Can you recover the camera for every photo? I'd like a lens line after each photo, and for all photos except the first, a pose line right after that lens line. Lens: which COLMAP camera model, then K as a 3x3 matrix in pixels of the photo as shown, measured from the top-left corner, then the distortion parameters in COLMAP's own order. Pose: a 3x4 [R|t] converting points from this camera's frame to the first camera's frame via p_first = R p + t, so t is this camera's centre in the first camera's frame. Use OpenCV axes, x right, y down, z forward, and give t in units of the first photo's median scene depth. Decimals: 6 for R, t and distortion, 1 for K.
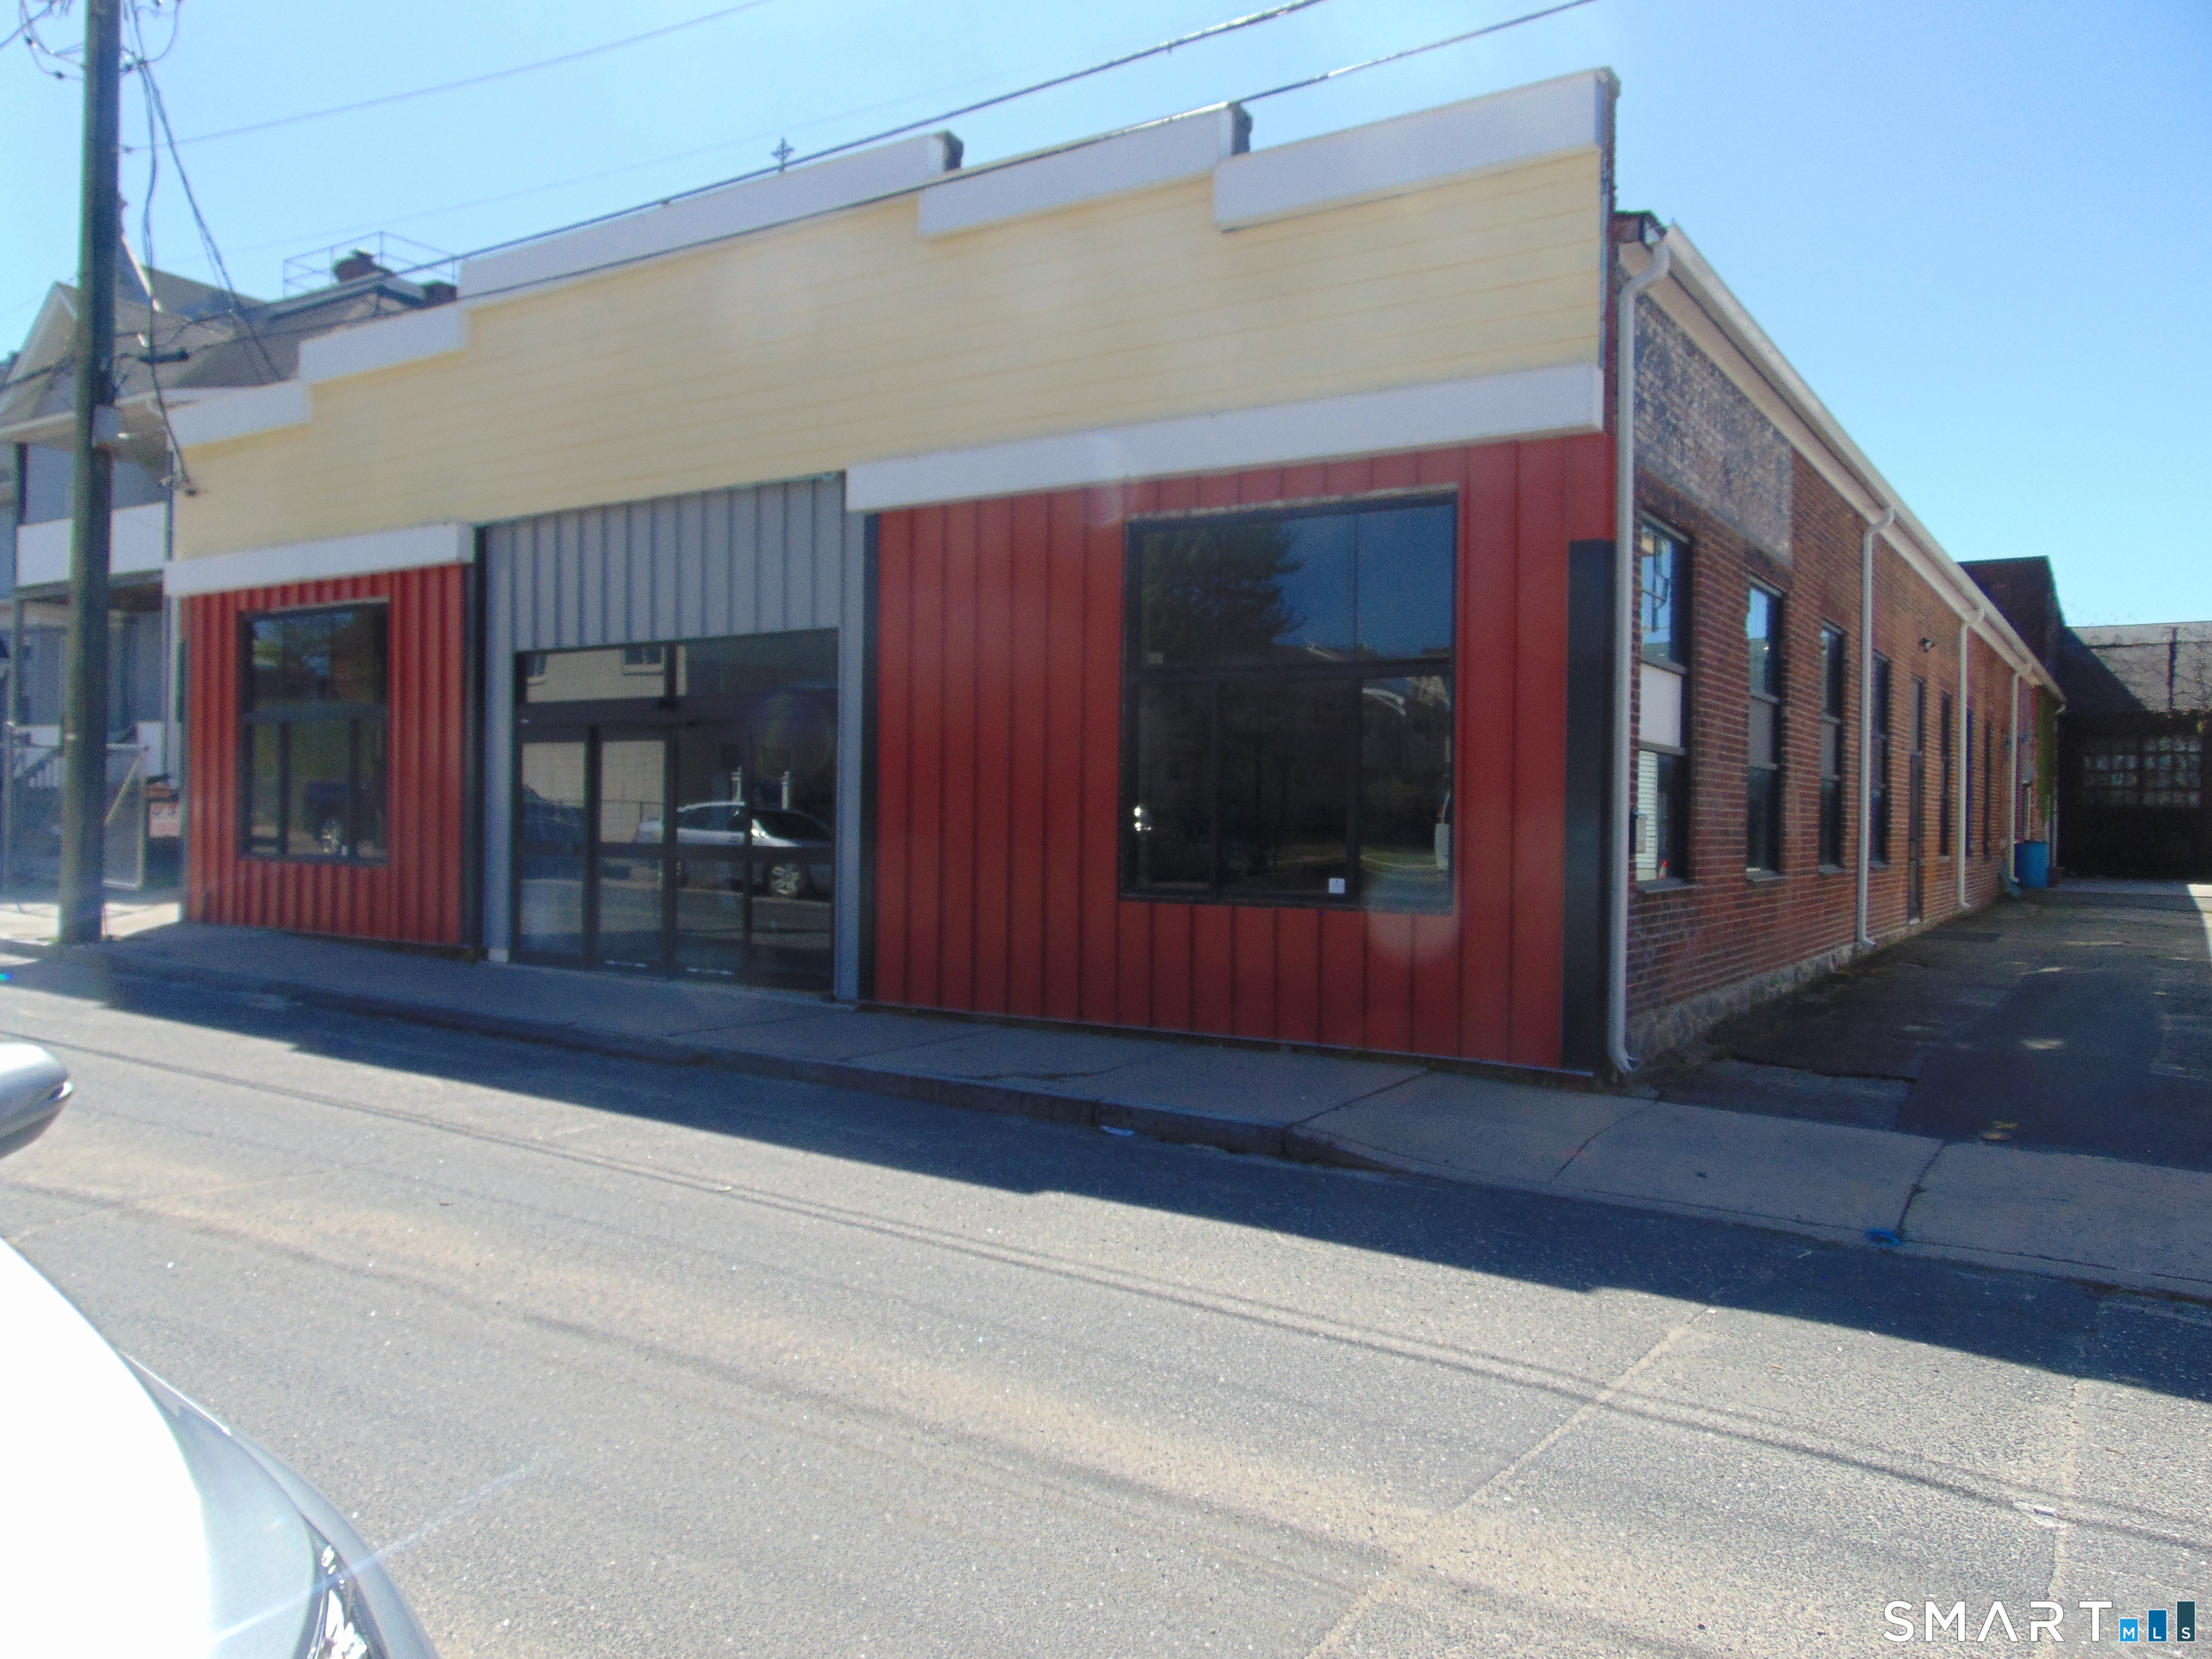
lens RADIAL K [[1650.0, 0, 1104.3], [0, 1650.0, 816.5], [0, 0, 1]] dist [-0.045619, 0.088014]
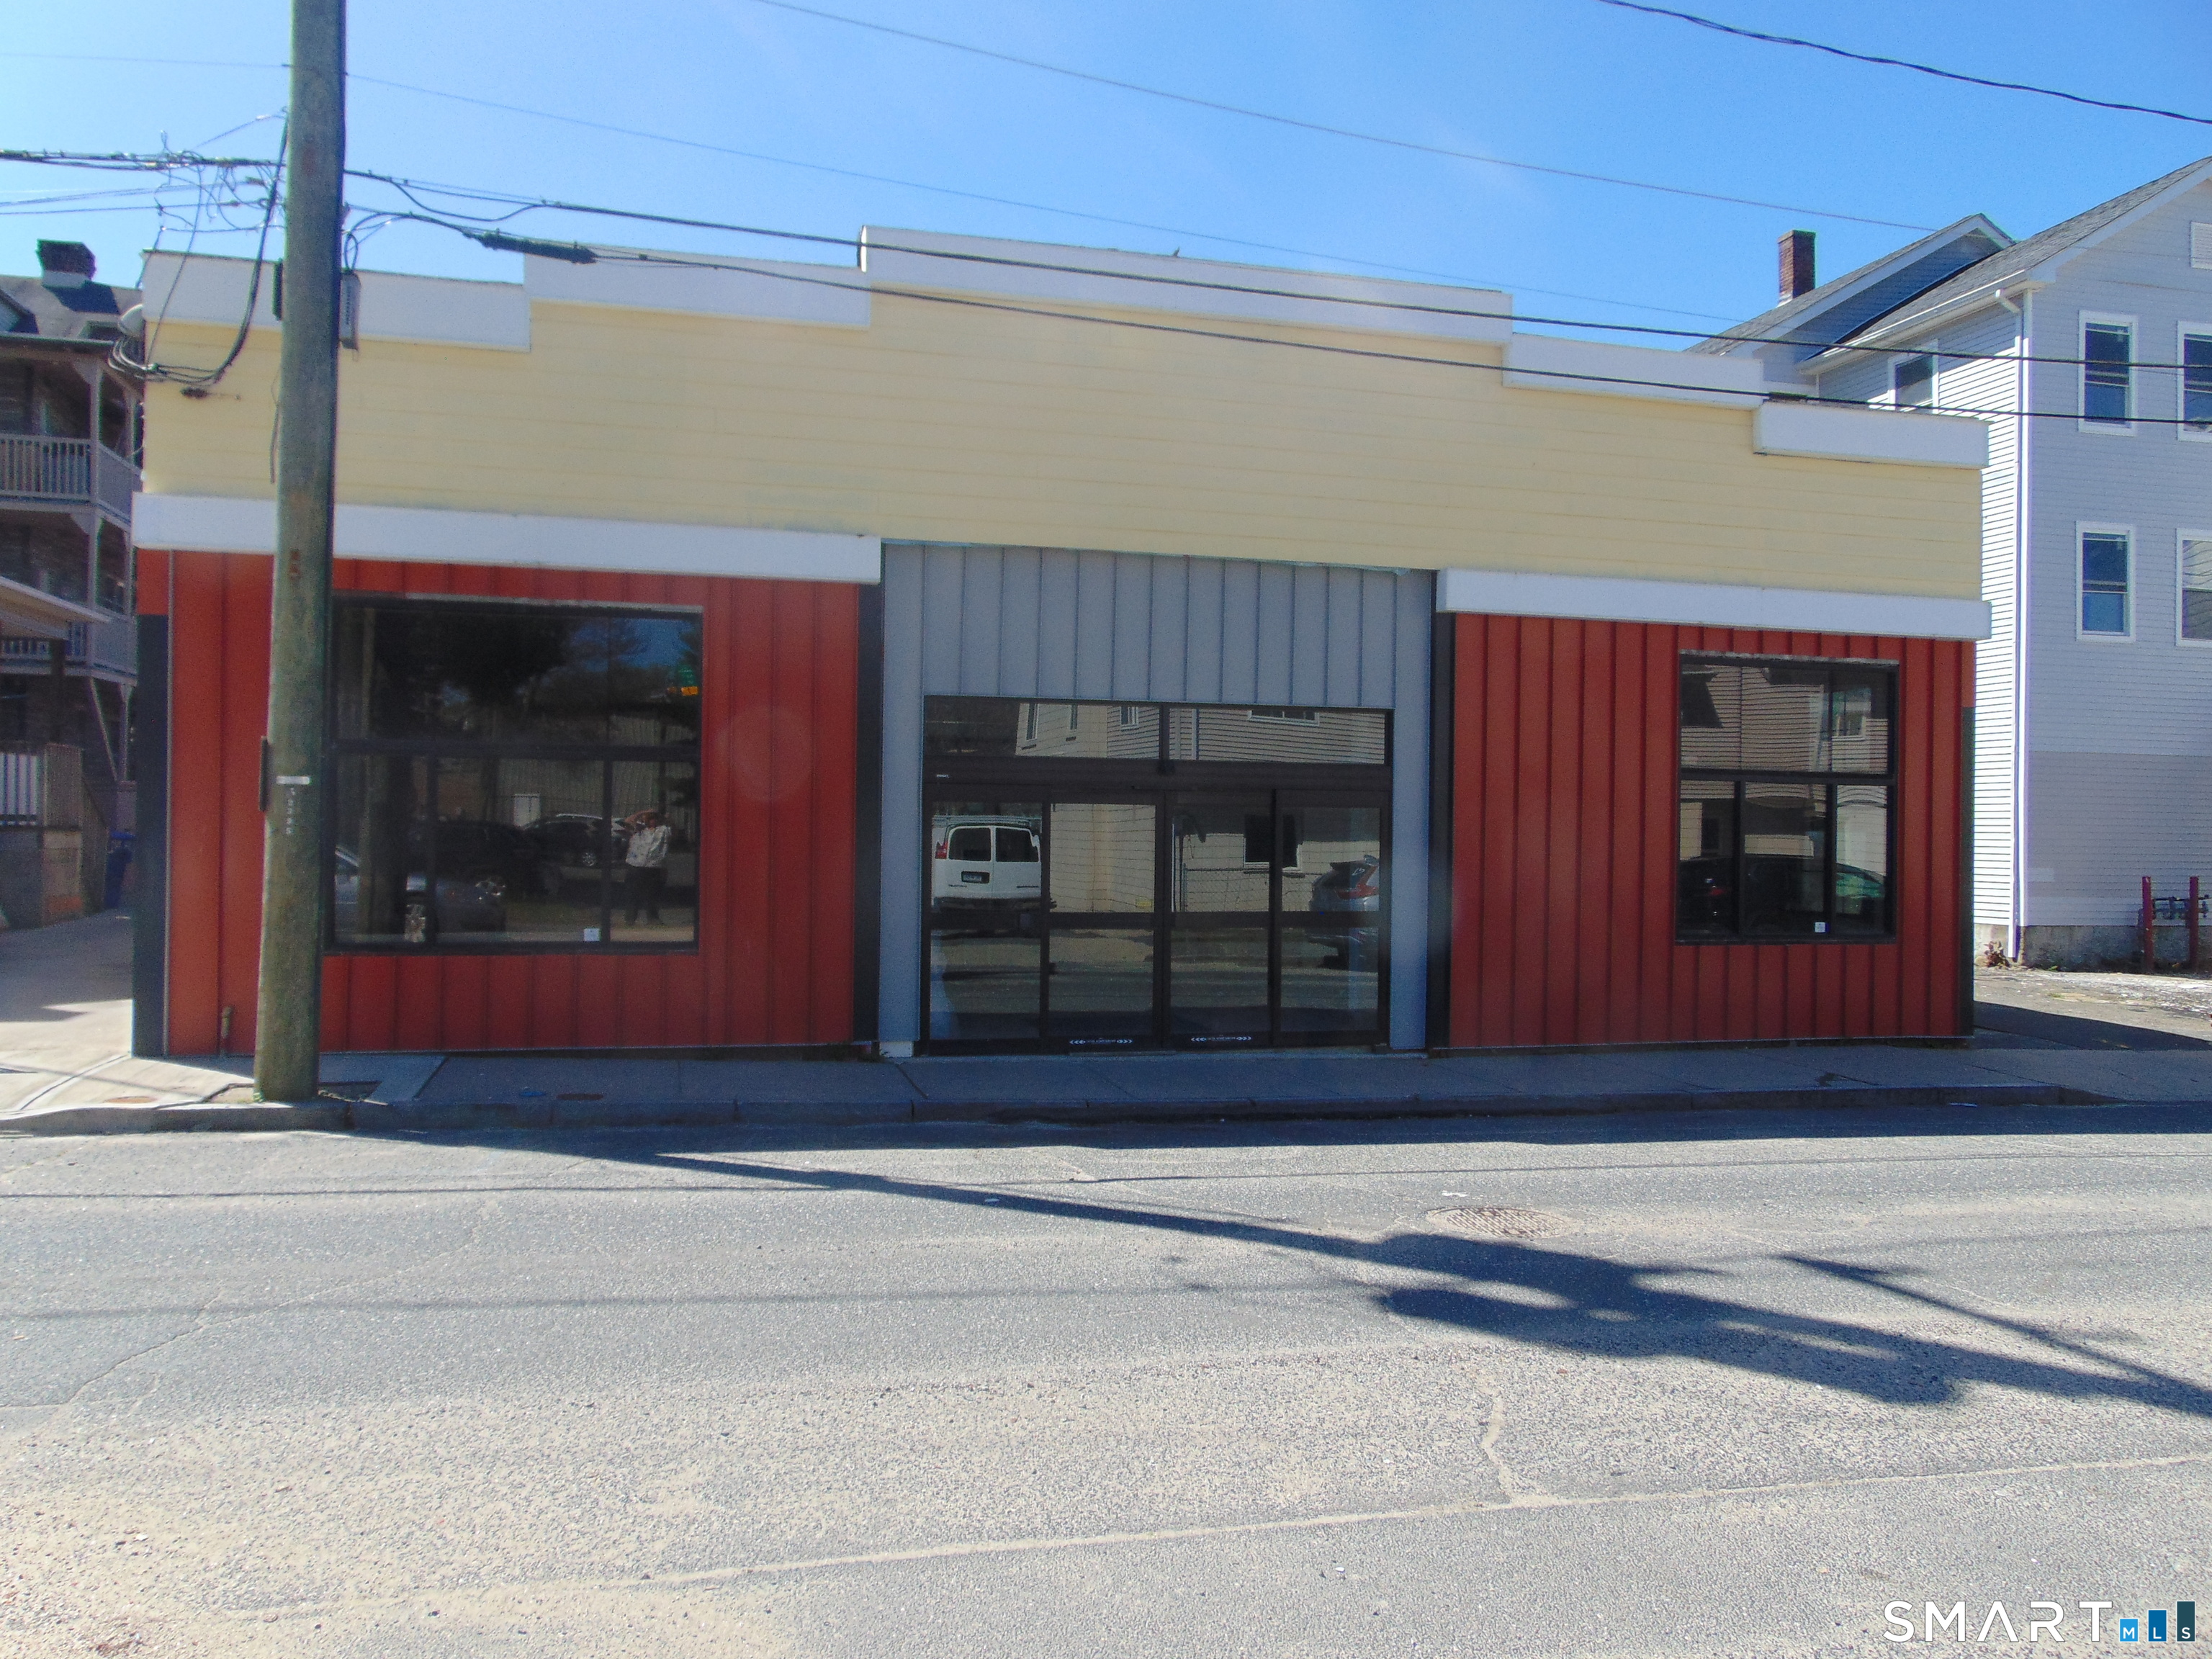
lens RADIAL K [[1650.0, 0, 1104.3], [0, 1650.0, 816.5], [0, 0, 1]] dist [-0.045619, 0.088014]
pose [[0.665628, 0.013207, 0.746167, -1.042291], [0.000279, 0.999839, -0.017946, -0.022471], [-0.746284, 0.012154, 0.665517, 0.394965]]
